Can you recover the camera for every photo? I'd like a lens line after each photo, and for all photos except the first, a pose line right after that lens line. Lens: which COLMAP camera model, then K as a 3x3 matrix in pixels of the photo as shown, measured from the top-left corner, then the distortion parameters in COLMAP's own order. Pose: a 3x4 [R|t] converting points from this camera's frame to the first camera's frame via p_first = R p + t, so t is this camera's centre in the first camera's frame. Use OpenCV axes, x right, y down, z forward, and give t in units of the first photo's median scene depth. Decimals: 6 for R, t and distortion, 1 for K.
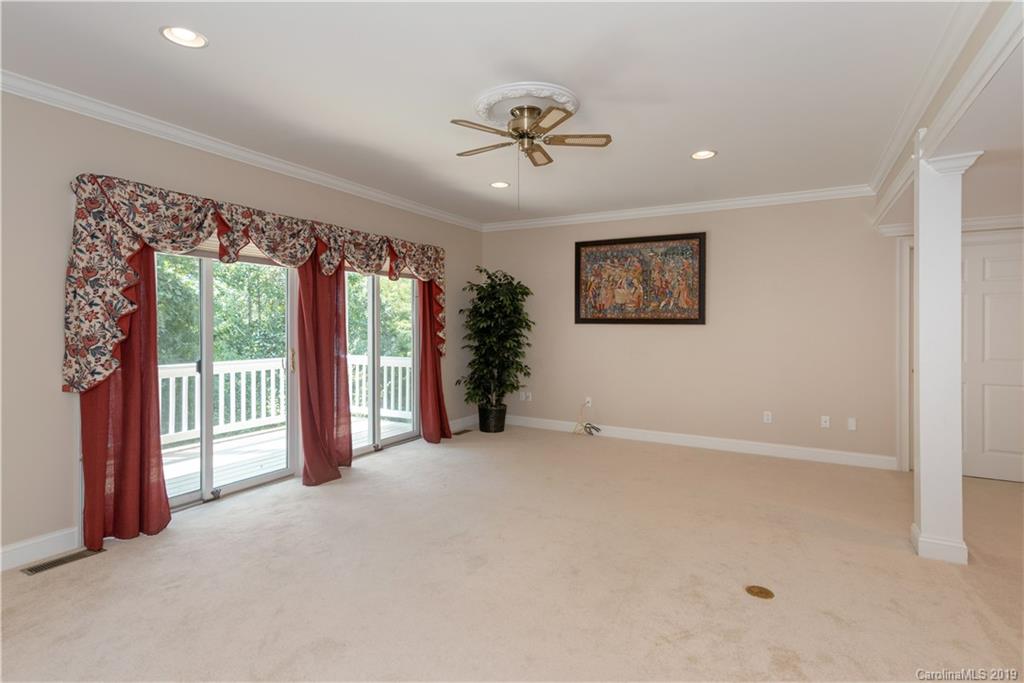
lens RADIAL K [[502.1, 0, 514.8], [0, 502.1, 332.2], [0, 0, 1]] dist [0.020203, -0.000881]
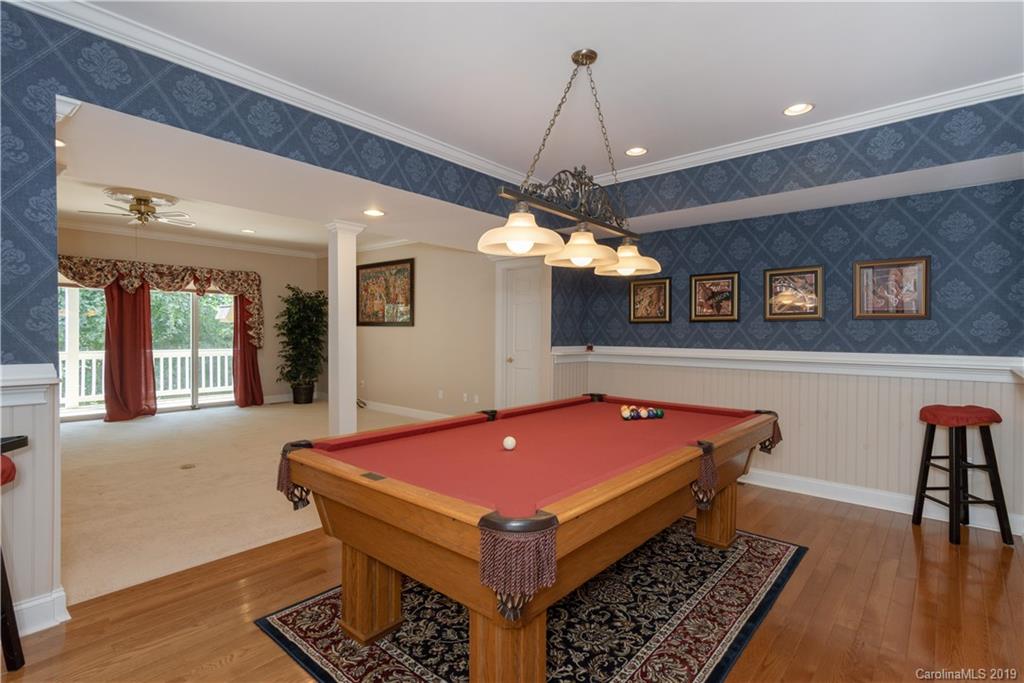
lens RADIAL K [[502.1, 0, 510.0], [0, 502.1, 341.6], [0, 0, 1]] dist [0.020203, -0.000881]
pose [[0.980000, 0.007691, -0.198847, 0.853014], [-0.008286, 0.999963, -0.002161, 0.024519], [0.198823, 0.003765, 0.980028, -0.250786]]
